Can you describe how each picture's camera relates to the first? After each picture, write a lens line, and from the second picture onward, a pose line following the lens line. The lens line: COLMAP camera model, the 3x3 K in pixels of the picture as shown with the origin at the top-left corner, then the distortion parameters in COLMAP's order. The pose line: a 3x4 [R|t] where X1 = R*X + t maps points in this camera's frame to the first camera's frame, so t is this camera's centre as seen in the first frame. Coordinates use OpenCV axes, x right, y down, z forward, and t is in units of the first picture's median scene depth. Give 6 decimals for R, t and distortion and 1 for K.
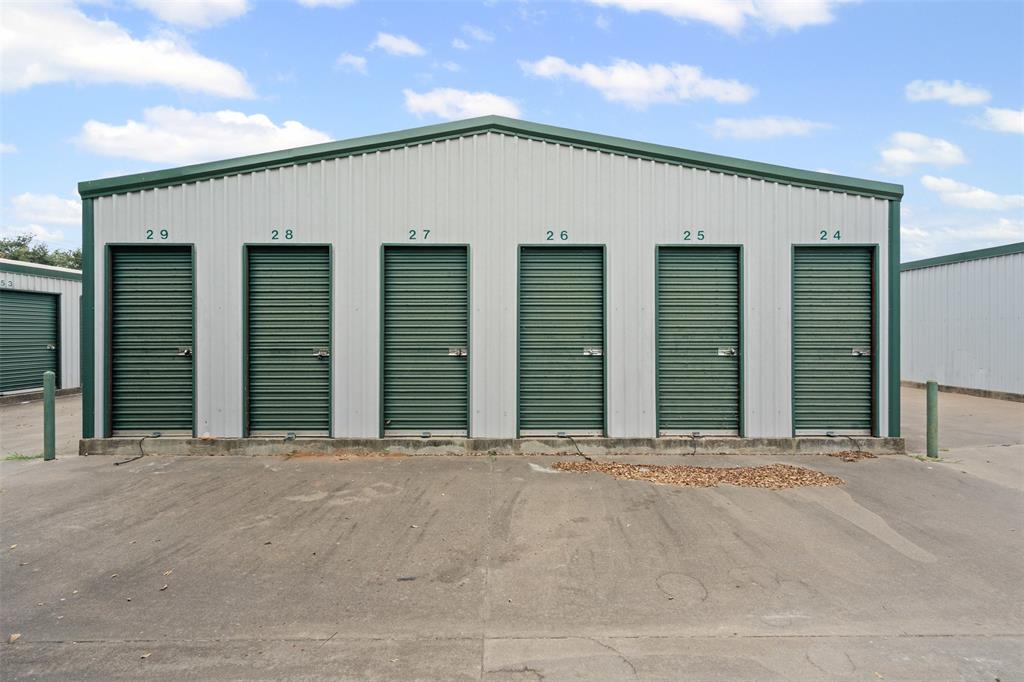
lens RADIAL K [[491.8, 0, 509.8], [0, 491.8, 309.8], [0, 0, 1]] dist [-0.000797, -0.000264]
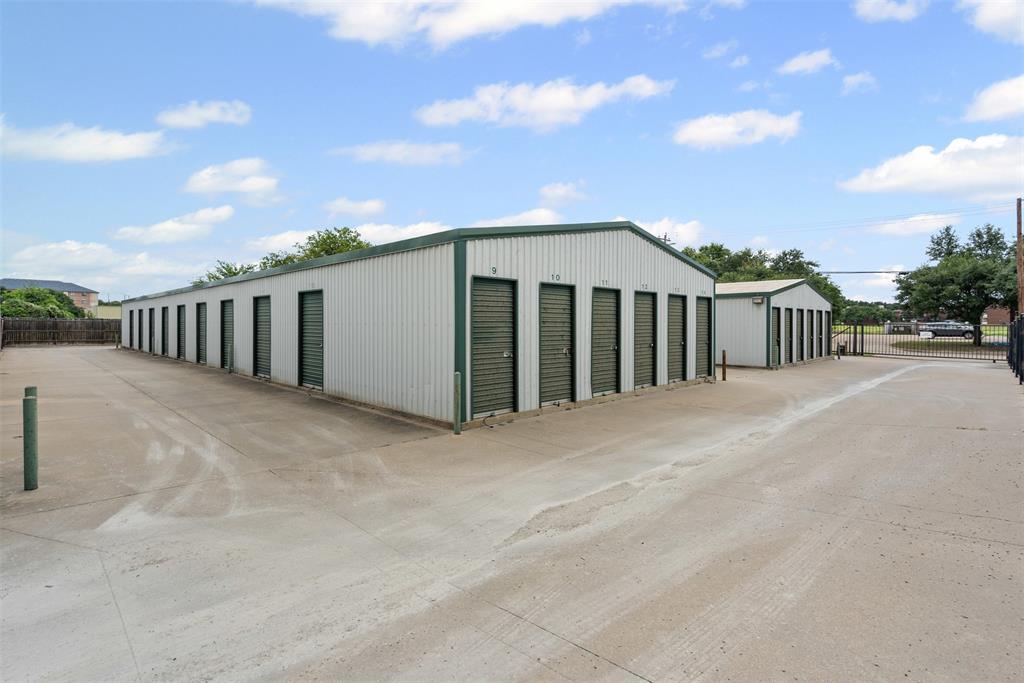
lens RADIAL K [[483.9, 0, 503.3], [0, 483.9, 331.0], [0, 0, 1]] dist [0.000158, -0.000526]
pose [[0.724480, -0.009917, 0.689225, -1.311197], [0.001670, 0.999919, 0.012632, 0.001195], [-0.689294, -0.008000, 0.724438, -0.018177]]
